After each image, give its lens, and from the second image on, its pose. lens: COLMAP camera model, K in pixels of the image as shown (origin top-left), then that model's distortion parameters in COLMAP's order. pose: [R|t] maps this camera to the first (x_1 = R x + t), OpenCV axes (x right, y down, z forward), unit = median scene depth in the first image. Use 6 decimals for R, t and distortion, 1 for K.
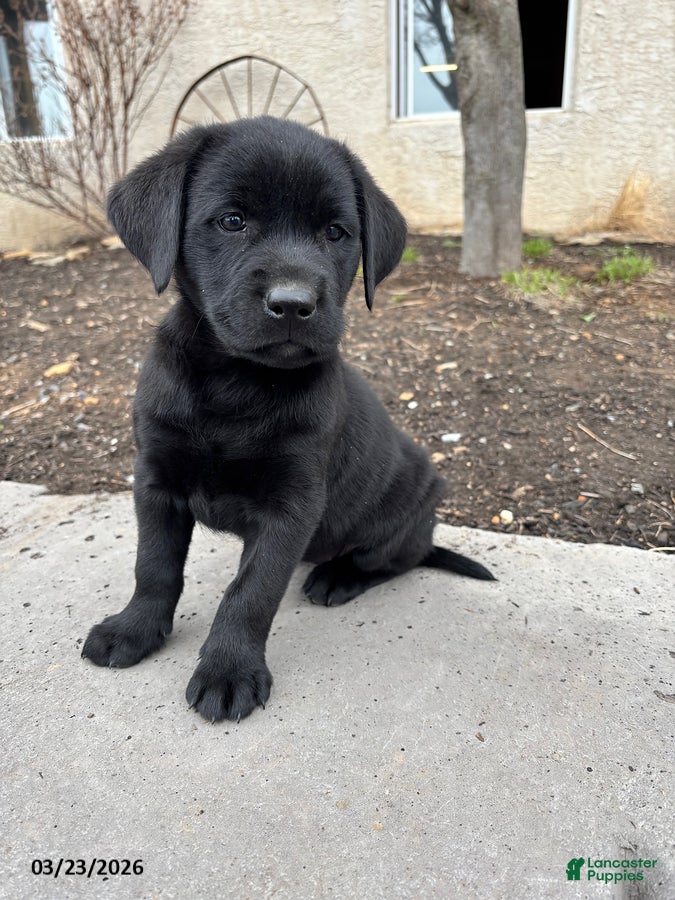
lens RADIAL K [[689.5, 0, 333.5], [0, 689.5, 457.4], [0, 0, 1]] dist [0.030628, -0.047474]
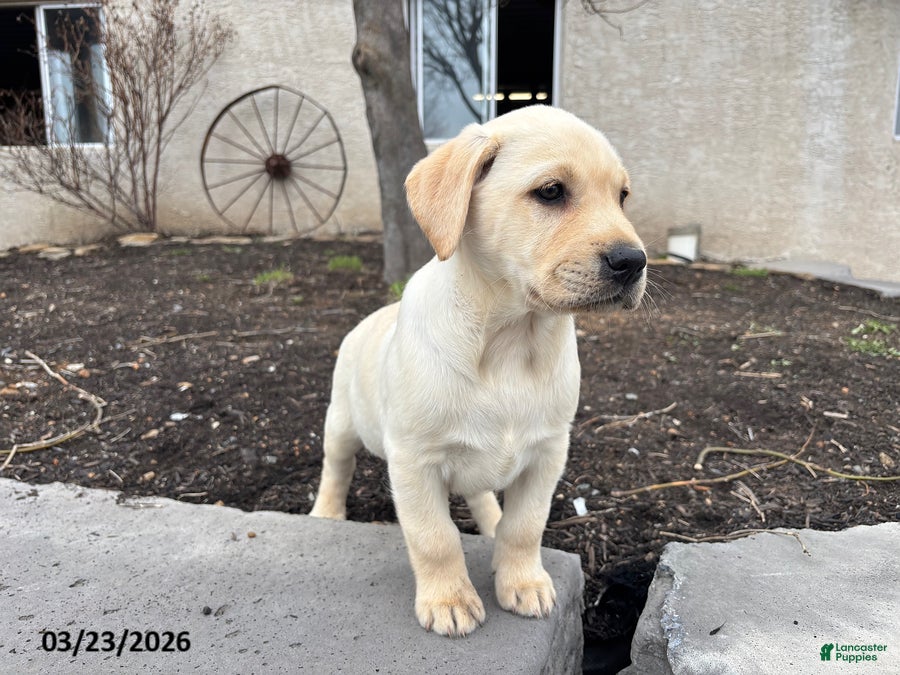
lens RADIAL K [[687.5, 0, 460.5], [0, 687.5, 329.4], [0, 0, 1]] dist [0.024694, -0.037428]
pose [[0.998193, 0.027391, 0.053480, 0.242318], [-0.017546, 0.984132, -0.176569, 0.009807], [-0.057468, 0.175312, 0.982834, -0.100528]]
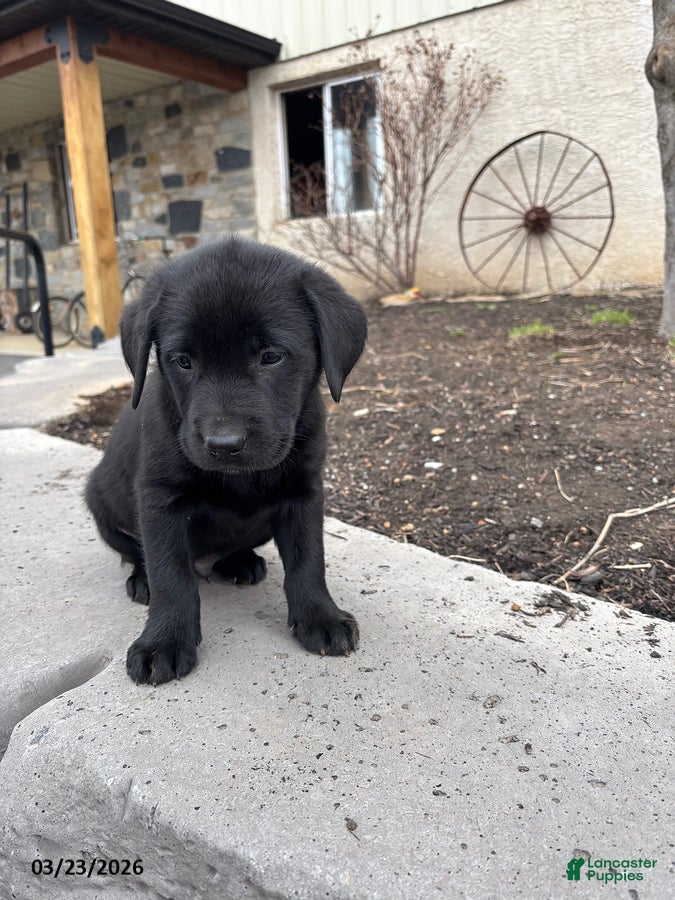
lens RADIAL K [[687.1, 0, 342.8], [0, 687.1, 452.4], [0, 0, 1]] dist [0.020033, -0.030083]
pose [[0.895973, 0.113345, -0.429402, 0.211052], [-0.151075, 0.987008, -0.054696, 0.014110], [0.417623, 0.113878, 0.901456, -0.035254]]
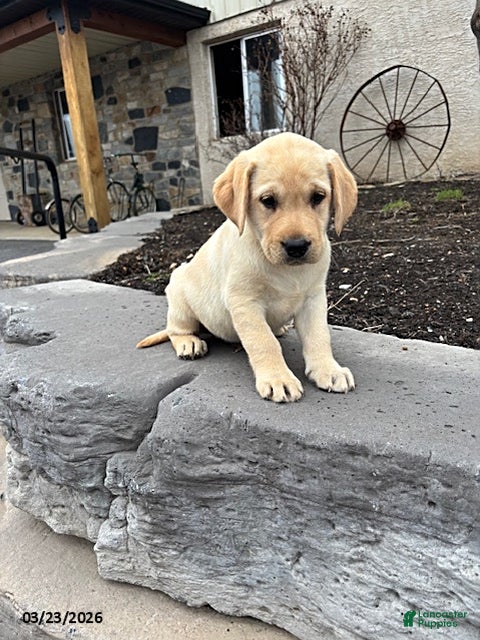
lens RADIAL K [[490.6, 0, 244.0], [0, 490.6, 325.0], [0, 0, 1]] dist [0.011918, -0.016198]
pose [[0.888256, 0.100116, -0.448306, 0.215894], [-0.116658, 0.993128, -0.009355, 0.046998], [0.444289, 0.060608, 0.893831, -0.118089]]
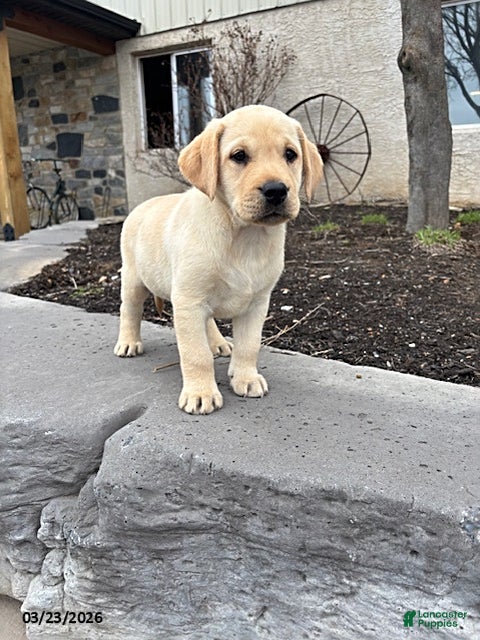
lens RADIAL K [[488.9, 0, 243.1], [0, 488.9, 319.0], [0, 0, 1]] dist [0.024694, -0.037428]
pose [[0.945979, 0.098316, -0.308963, 0.189442], [-0.124519, 0.990005, -0.066220, 0.040319], [0.299364, 0.101114, 0.948766, -0.108869]]
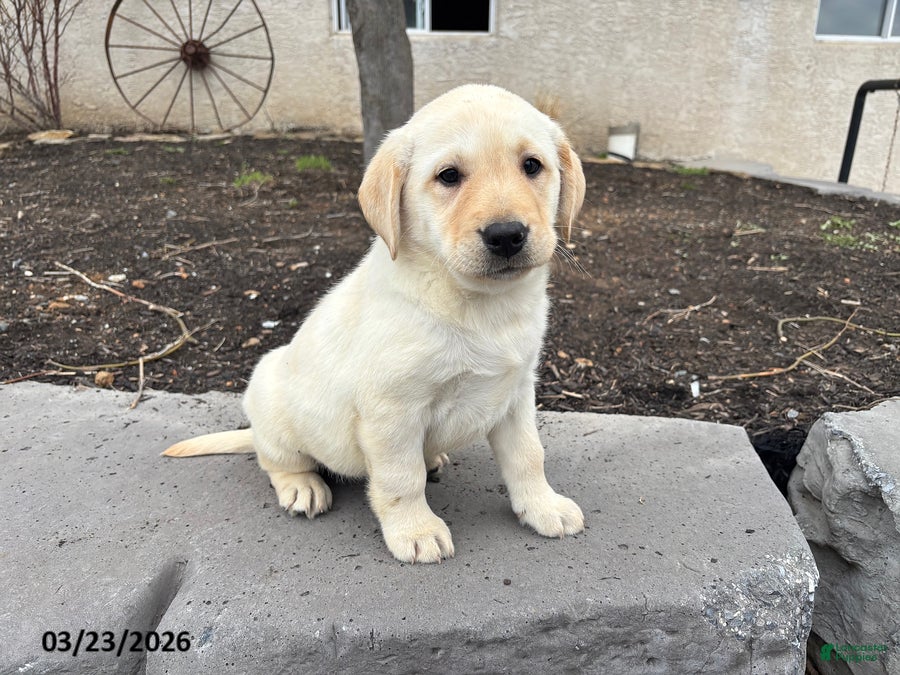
lens RADIAL K [[686.4, 0, 458.2], [0, 686.4, 338.0], [0, 0, 1]] dist [0.030145, -0.040710]
pose [[0.980016, -0.019387, 0.197970, 0.103858], [0.024165, 0.999471, -0.021747, 0.011539], [-0.197444, 0.026097, 0.979967, -0.103761]]
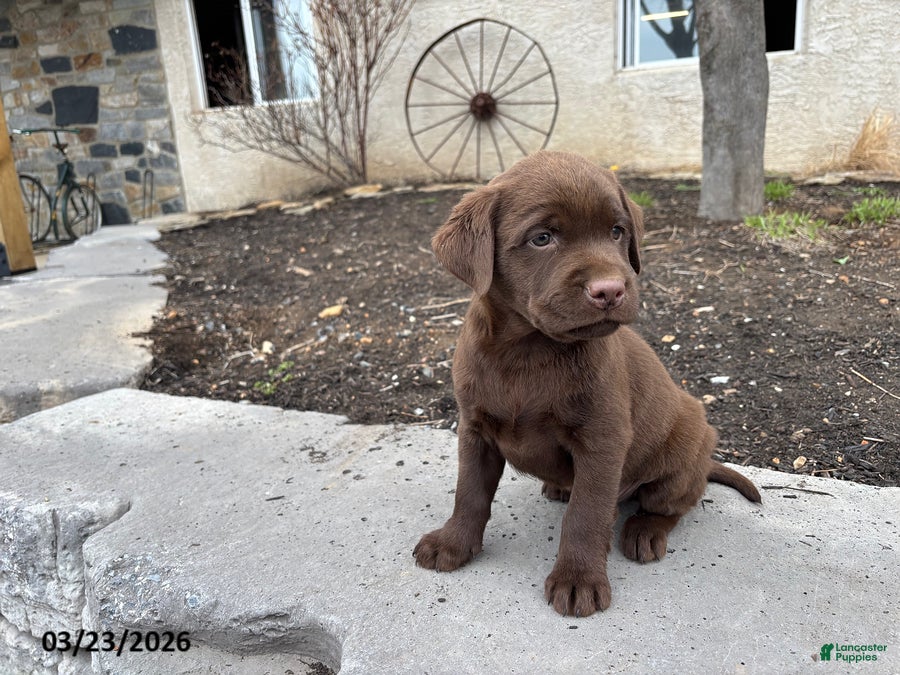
lens RADIAL K [[690.0, 0, 445.7], [0, 690.0, 336.8], [0, 0, 1]] dist [0.011918, -0.016198]
pose [[0.989486, 0.009108, -0.144342, -0.034531], [-0.021428, 0.996233, -0.084028, 0.001149], [0.143033, 0.086237, 0.985954, -0.032250]]
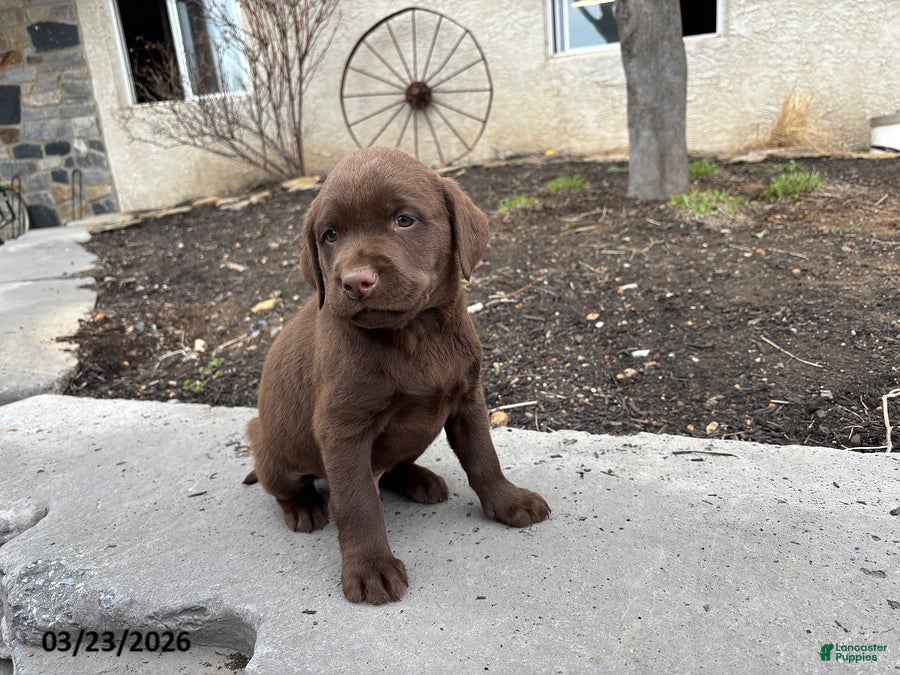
lens RADIAL K [[689.5, 0, 445.0], [0, 689.5, 327.0], [0, 0, 1]] dist [0.030628, -0.047474]
pose [[0.996329, -0.039325, -0.076037, -0.018969], [0.033001, 0.996027, -0.082709, 0.003603], [0.078988, 0.079896, 0.993669, -0.034992]]
